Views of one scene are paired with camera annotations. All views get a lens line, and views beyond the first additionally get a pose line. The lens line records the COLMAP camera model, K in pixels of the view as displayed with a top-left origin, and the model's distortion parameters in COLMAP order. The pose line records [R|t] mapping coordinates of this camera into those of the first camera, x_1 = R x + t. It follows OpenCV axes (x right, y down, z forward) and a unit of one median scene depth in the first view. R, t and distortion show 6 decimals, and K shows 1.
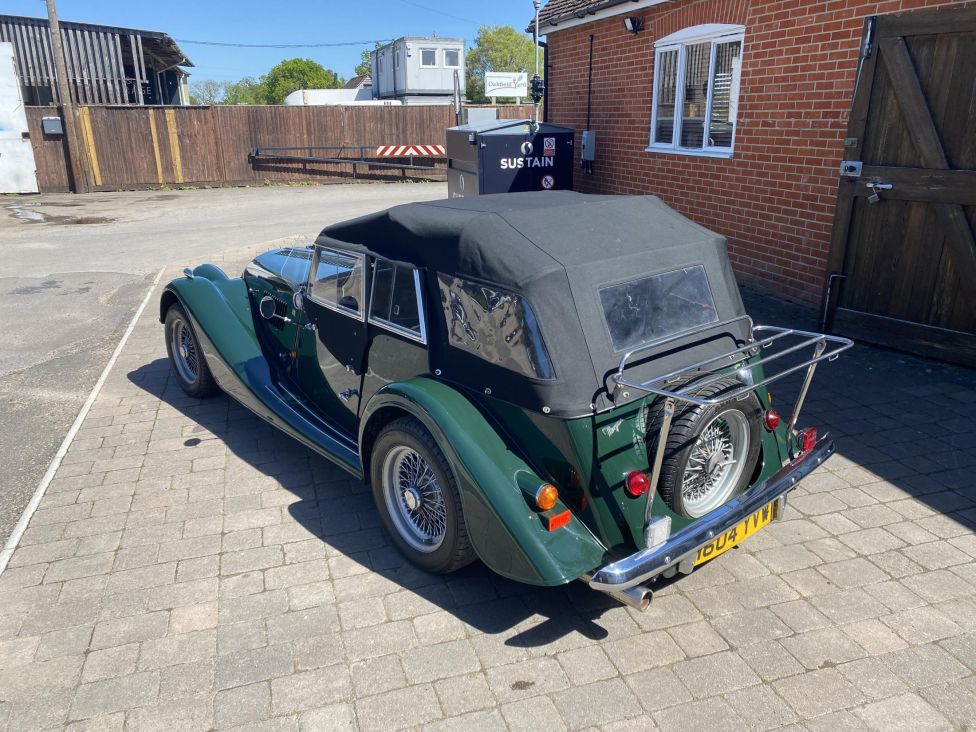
lens RADIAL K [[744.6, 0, 486.0], [0, 744.6, 375.6], [0, 0, 1]] dist [0.016422, -0.015486]
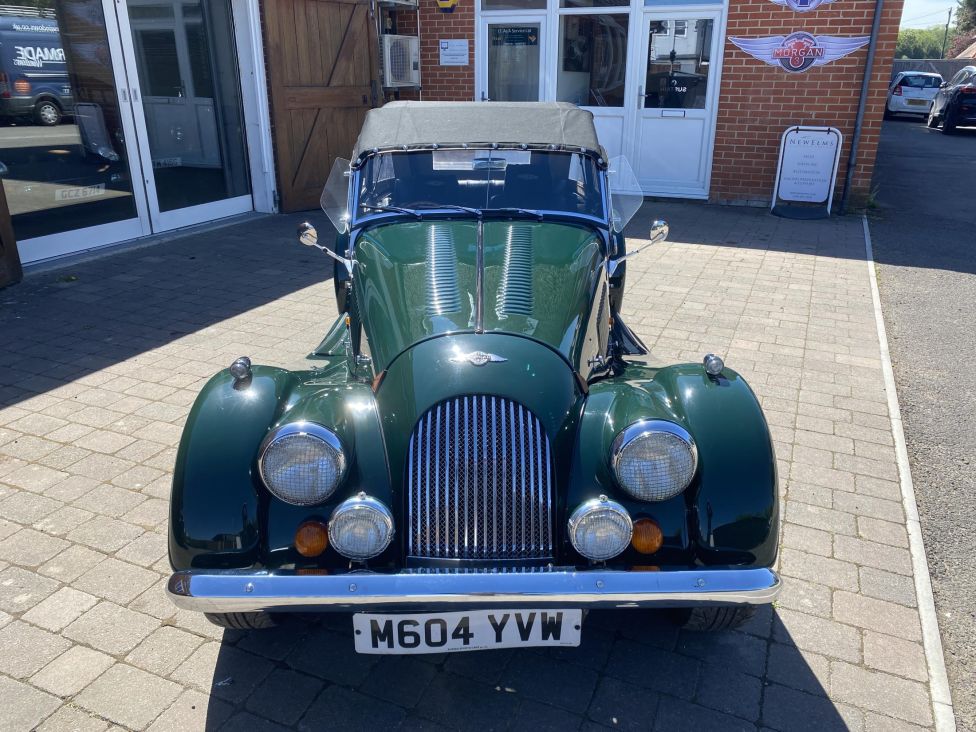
lens RADIAL K [[744.6, 0, 493.6], [0, 744.6, 358.3], [0, 0, 1]] dist [0.016422, -0.015486]
pose [[-0.762352, -0.235014, 0.602983, -0.405867], [0.209258, 0.792164, 0.573313, -0.303743], [-0.612398, 0.563245, -0.554729, 0.951915]]
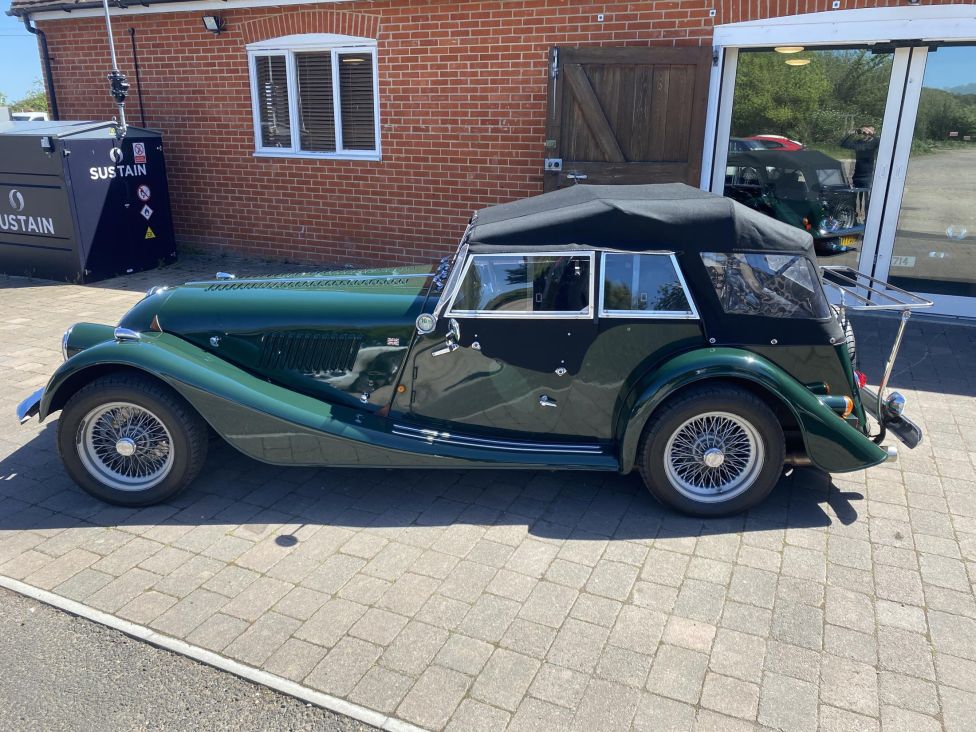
lens RADIAL K [[744.6, 0, 489.8], [0, 744.6, 368.9], [0, 0, 1]] dist [0.016422, -0.015486]
pose [[0.663230, -0.221014, 0.715038, -0.484568], [0.233783, 0.968774, 0.082599, -0.059251], [-0.710966, 0.112381, 0.694189, 0.199302]]
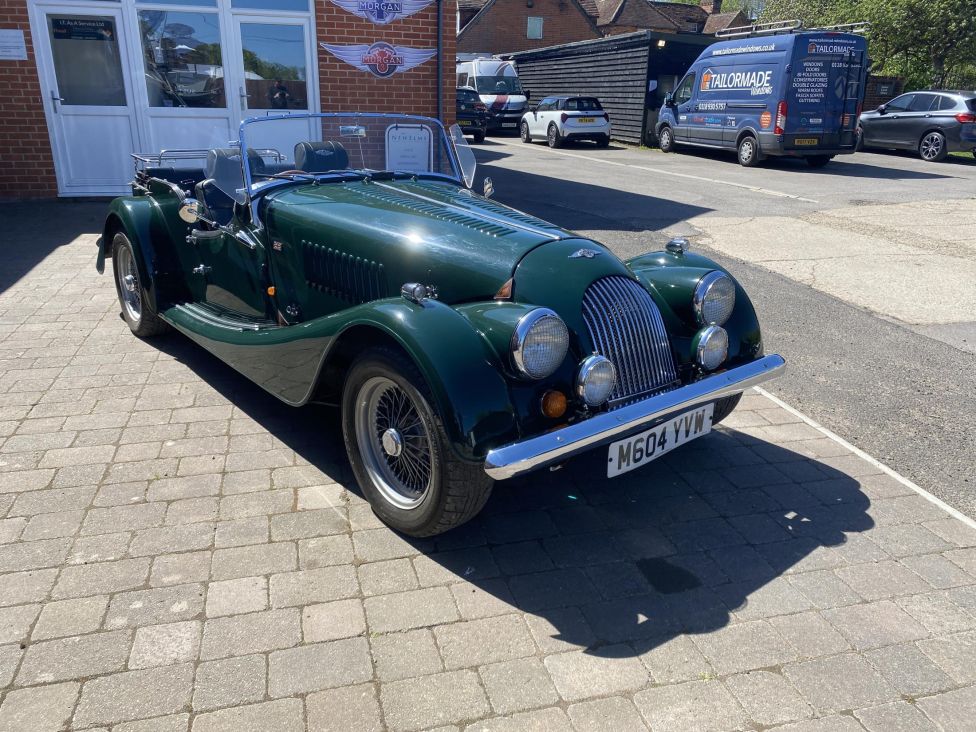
lens RADIAL K [[744.6, 0, 491.6], [0, 744.6, 364.8], [0, 0, 1]] dist [0.016422, -0.015486]
pose [[-0.999226, -0.030418, 0.024937, -0.181628], [-0.008030, 0.778393, 0.627726, -0.330690], [-0.038505, 0.627040, -0.778035, 1.129941]]
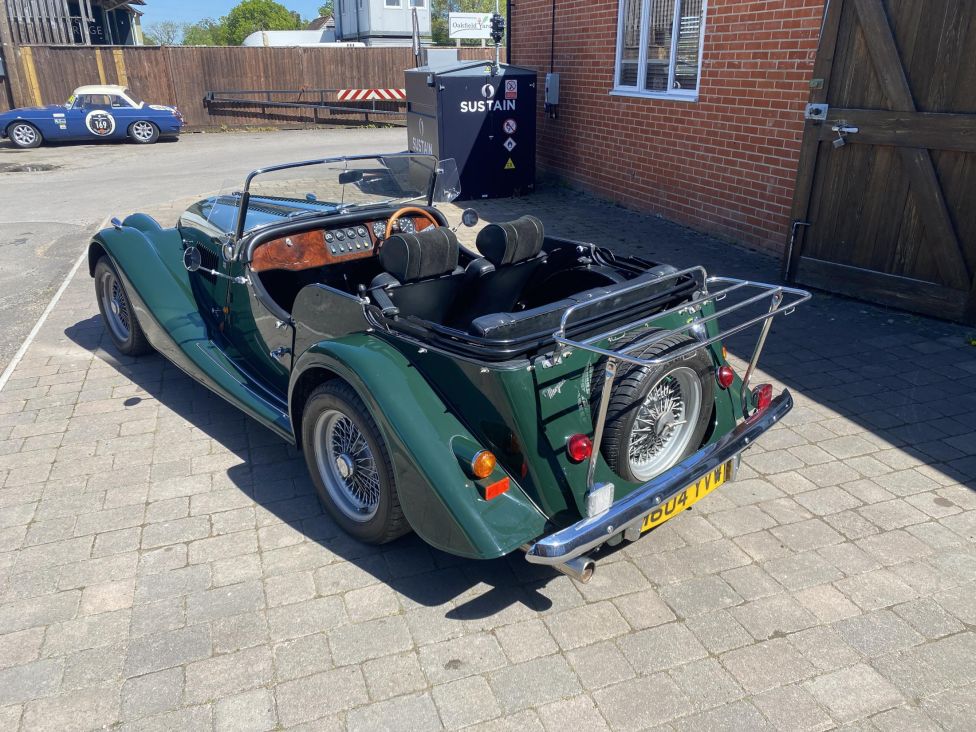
lens RADIAL K [[744.6, 0, 483.4], [0, 744.6, 365.6], [0, 0, 1]] dist [0.016422, -0.015486]
pose [[0.999379, -0.009842, 0.033836, 0.019698], [0.008021, 0.998533, 0.053556, -0.003858], [-0.034313, -0.053251, 0.997991, 0.029616]]
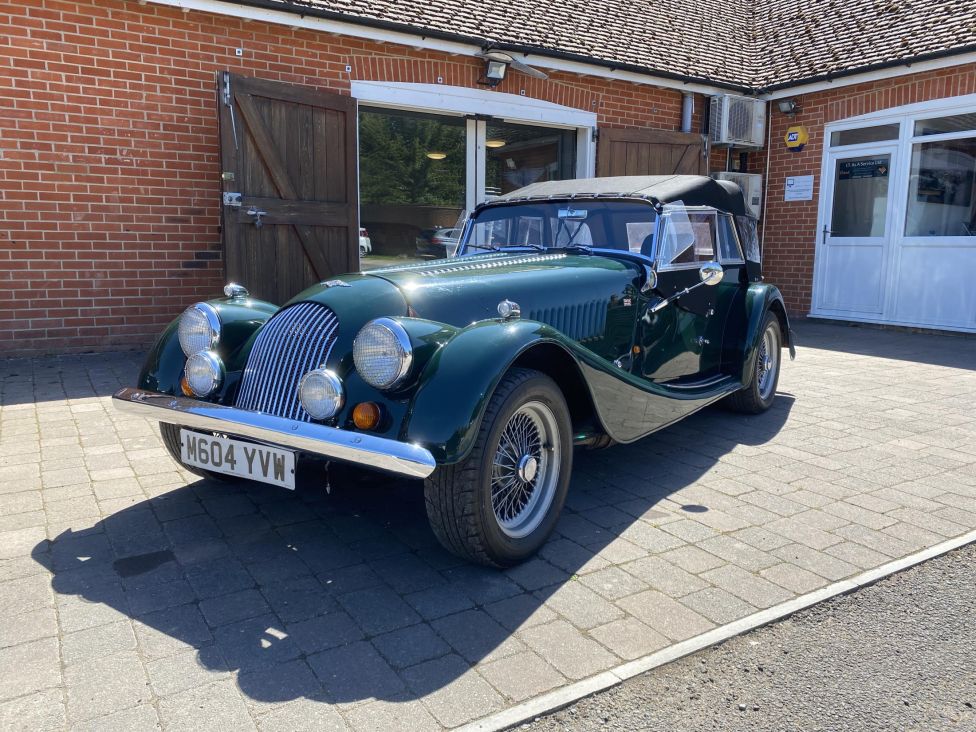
lens RADIAL K [[744.6, 0, 496.8], [0, 744.6, 360.3], [0, 0, 1]] dist [0.016422, -0.015486]
pose [[-0.260810, -0.148241, 0.953941, -0.626242], [0.306489, 0.924305, 0.227431, -0.158033], [-0.915447, 0.351688, -0.195633, 0.800996]]
